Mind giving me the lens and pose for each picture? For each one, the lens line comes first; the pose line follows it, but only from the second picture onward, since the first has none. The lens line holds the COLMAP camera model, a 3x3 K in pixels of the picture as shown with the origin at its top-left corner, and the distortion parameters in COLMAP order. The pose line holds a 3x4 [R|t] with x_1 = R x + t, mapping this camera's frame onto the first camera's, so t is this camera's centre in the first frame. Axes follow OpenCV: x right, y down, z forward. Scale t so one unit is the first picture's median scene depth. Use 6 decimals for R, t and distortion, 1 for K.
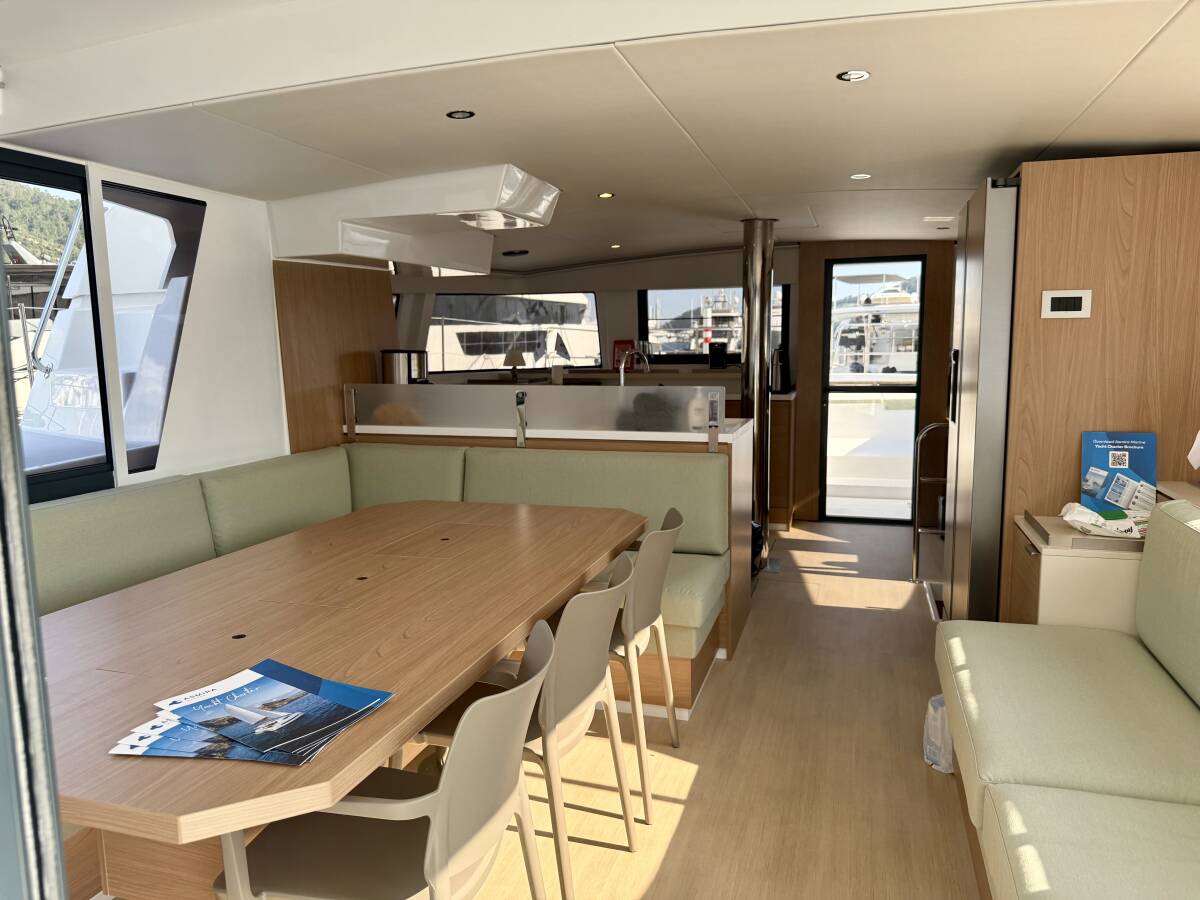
lens RADIAL K [[833.2, 0, 600.0], [0, 833.2, 450.0], [0, 0, 1]] dist [0.089512, -0.144712]
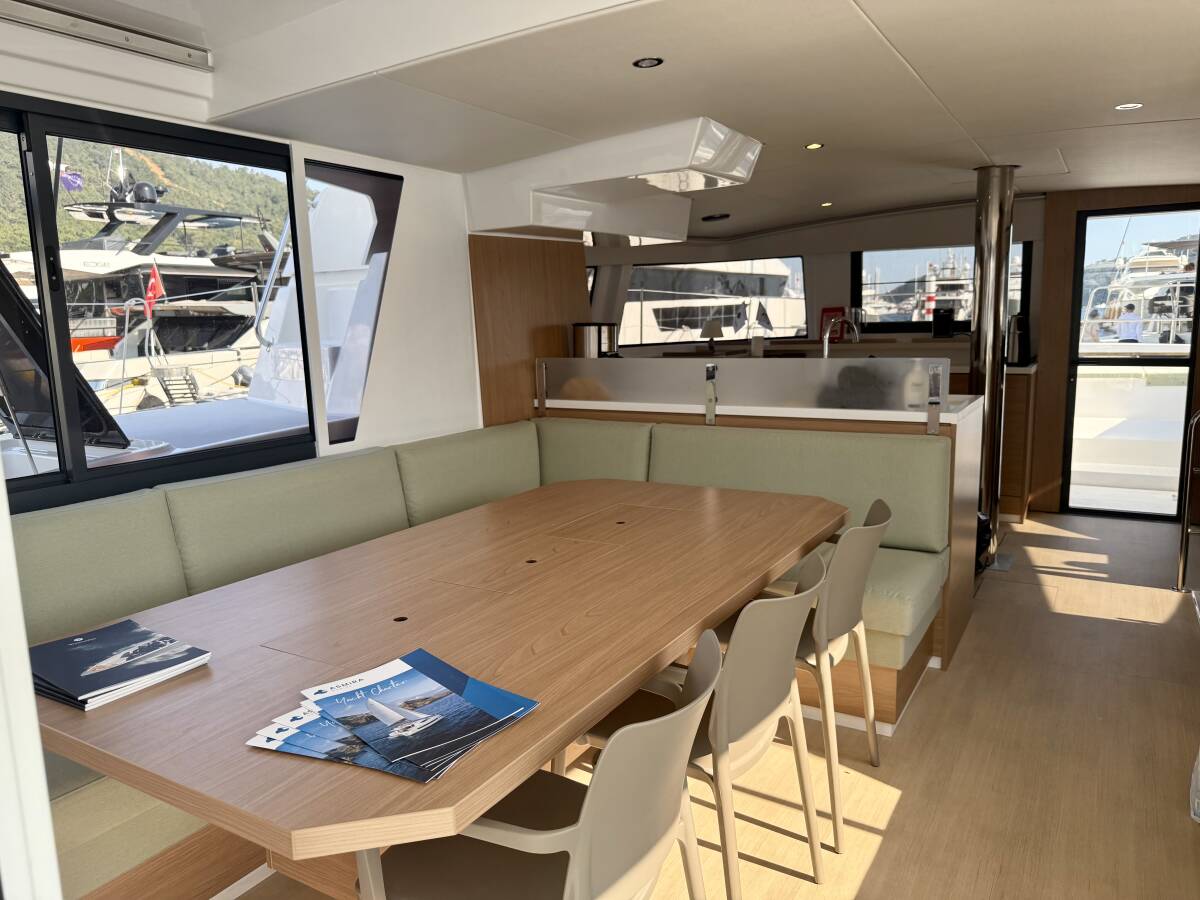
lens RADIAL K [[833.2, 0, 600.0], [0, 833.2, 450.0], [0, 0, 1]] dist [0.089512, -0.144712]
pose [[0.970338, 0.024946, -0.240461, 0.013481], [-0.017036, 0.999245, 0.034917, -0.006731], [0.241151, -0.029785, 0.970031, 0.073363]]
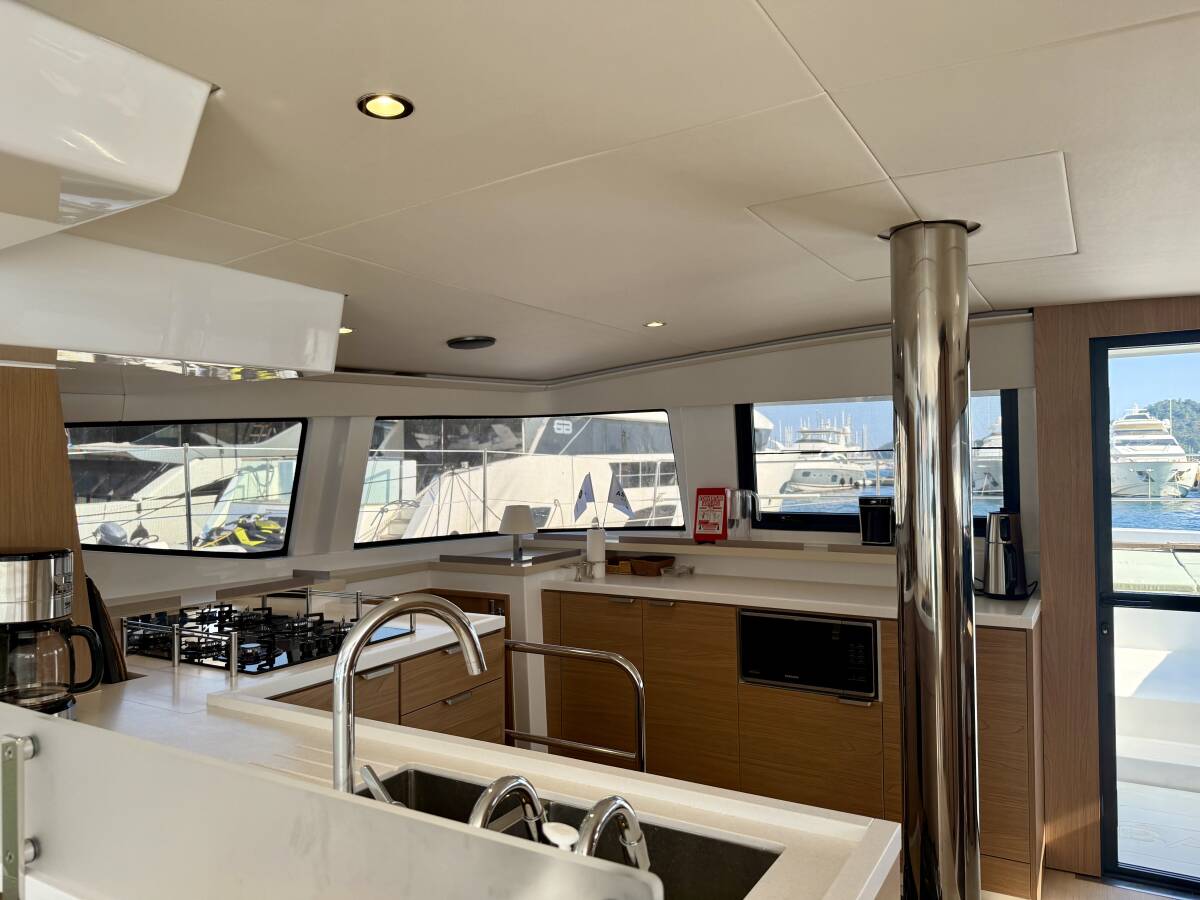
lens RADIAL K [[841.1, 0, 615.9], [0, 841.1, 452.9], [0, 0, 1]] dist [0.149586, -0.146045]
pose [[0.976474, -0.001686, -0.215629, 0.214605], [-0.027637, 0.990744, -0.132900, -0.175349], [0.213857, 0.135733, 0.967389, 0.940811]]
